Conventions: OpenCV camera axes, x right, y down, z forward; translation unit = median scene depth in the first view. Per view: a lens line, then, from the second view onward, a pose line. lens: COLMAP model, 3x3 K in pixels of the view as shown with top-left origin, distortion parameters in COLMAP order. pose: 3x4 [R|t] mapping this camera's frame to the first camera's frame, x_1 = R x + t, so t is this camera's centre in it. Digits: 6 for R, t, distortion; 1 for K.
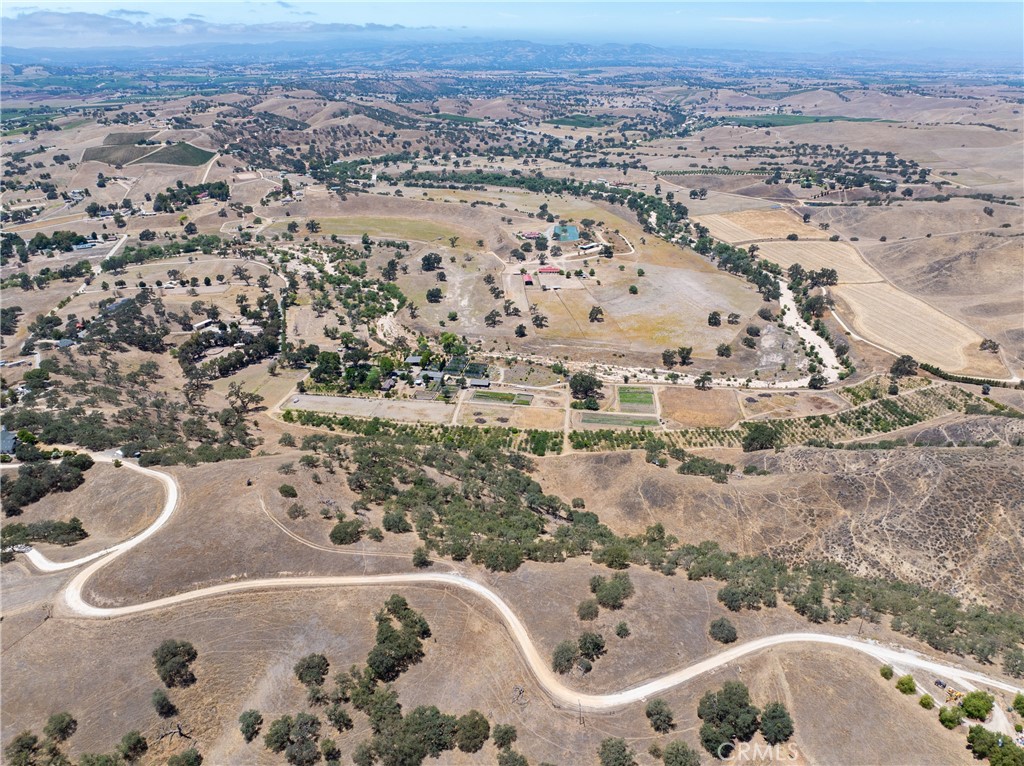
lens RADIAL K [[712.6, 0, 511.6], [0, 712.6, 384.2], [0, 0, 1]] dist [-0.051828, 0.022958]
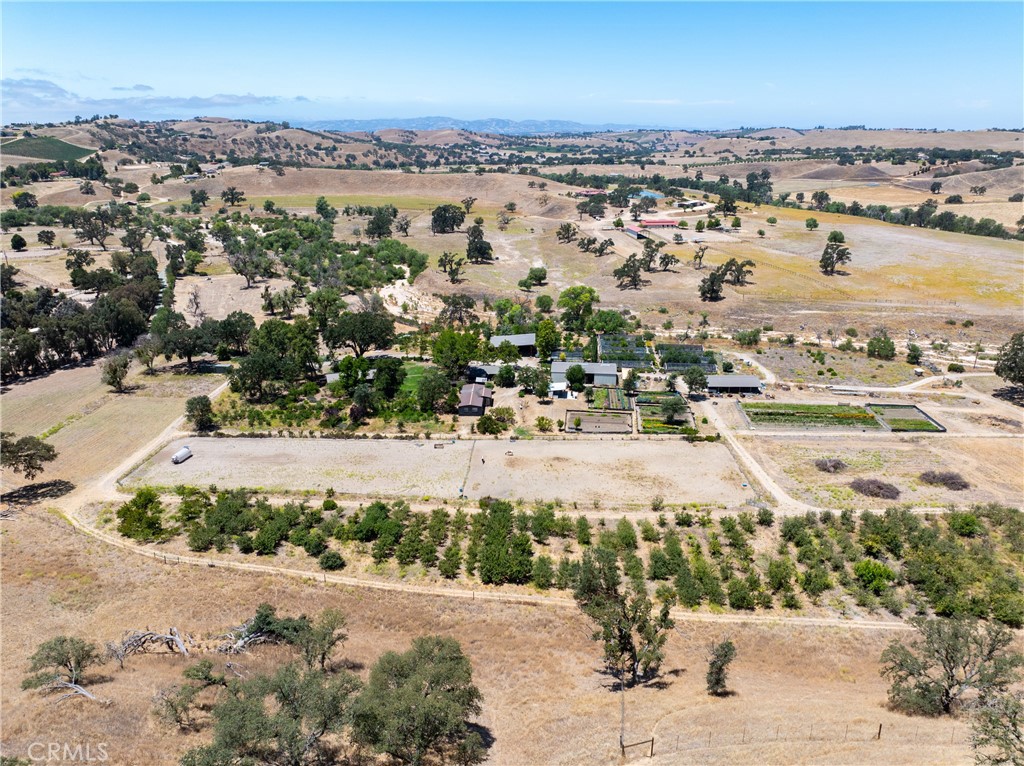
lens RADIAL K [[712.6, 0, 512.6], [0, 712.6, 379.1], [0, 0, 1]] dist [-0.051828, 0.022958]
pose [[0.993675, -0.039901, 0.104962, -0.171960], [0.051121, 0.993000, -0.106474, 0.025357], [-0.099979, 0.111167, 0.988760, 0.605324]]
